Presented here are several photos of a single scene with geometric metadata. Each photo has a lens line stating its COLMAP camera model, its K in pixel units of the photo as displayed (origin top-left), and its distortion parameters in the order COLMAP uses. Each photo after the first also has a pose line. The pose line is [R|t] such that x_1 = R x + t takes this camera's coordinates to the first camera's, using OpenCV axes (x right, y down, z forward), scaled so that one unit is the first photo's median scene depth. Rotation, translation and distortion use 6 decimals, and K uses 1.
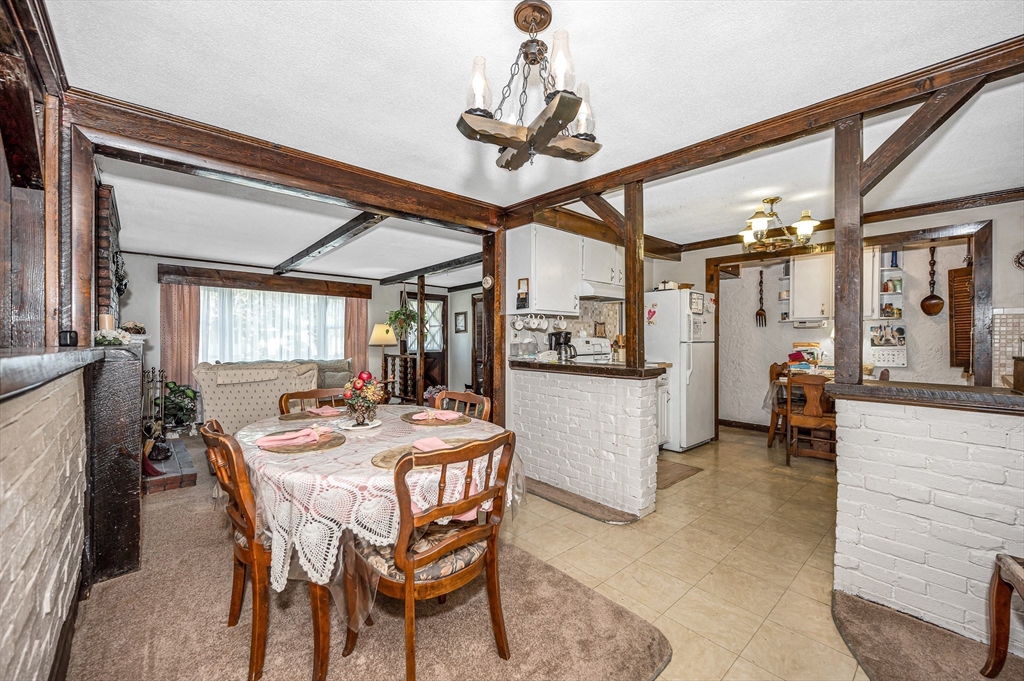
lens RADIAL K [[406.6, 0, 511.6], [0, 406.6, 342.5], [0, 0, 1]] dist [0.001058, 0.000365]
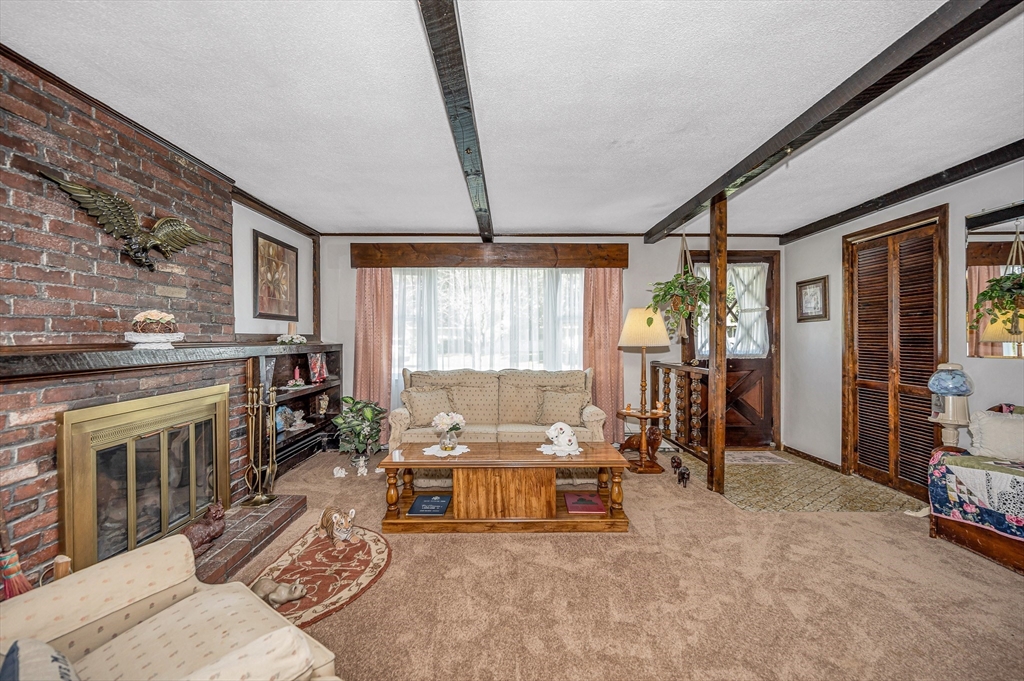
lens RADIAL K [[406.6, 0, 513.1], [0, 406.6, 340.6], [0, 0, 1]] dist [0.001058, 0.000365]
pose [[0.758265, -0.002501, -0.651942, -0.088508], [0.005974, 0.999977, 0.003112, -0.005059], [0.651920, -0.006254, 0.758262, 0.445953]]
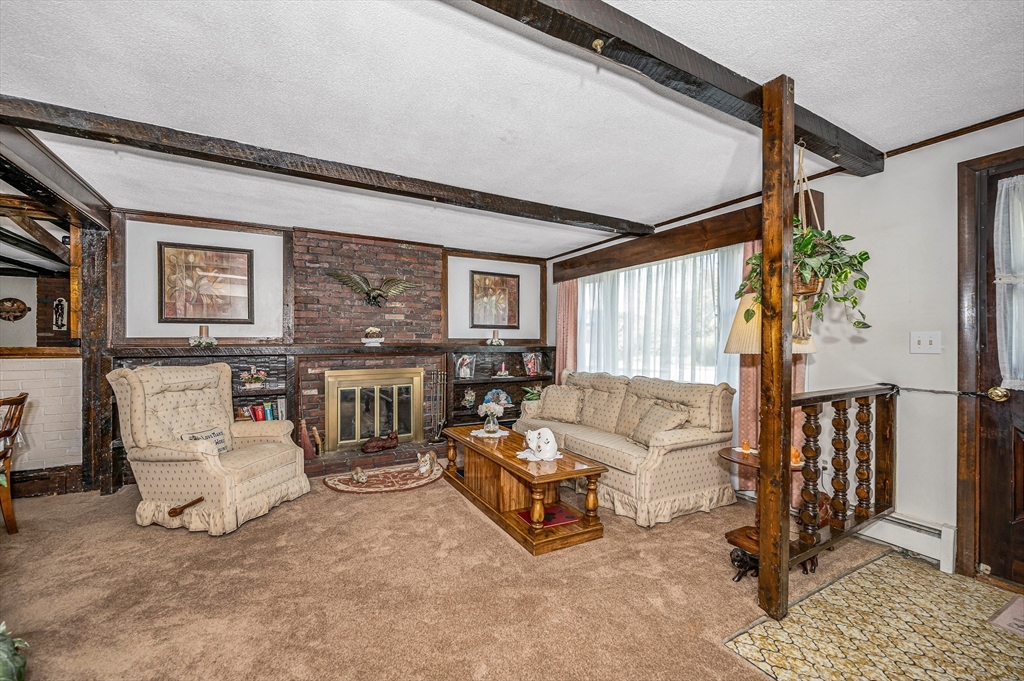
lens RADIAL K [[406.6, 0, 504.5], [0, 406.6, 346.2], [0, 0, 1]] dist [0.001058, 0.000365]
pose [[-0.210284, 0.001440, -0.977639, 0.059178], [-0.002120, 0.999996, 0.001929, -0.001402], [0.977638, 0.002478, -0.210280, 0.796600]]
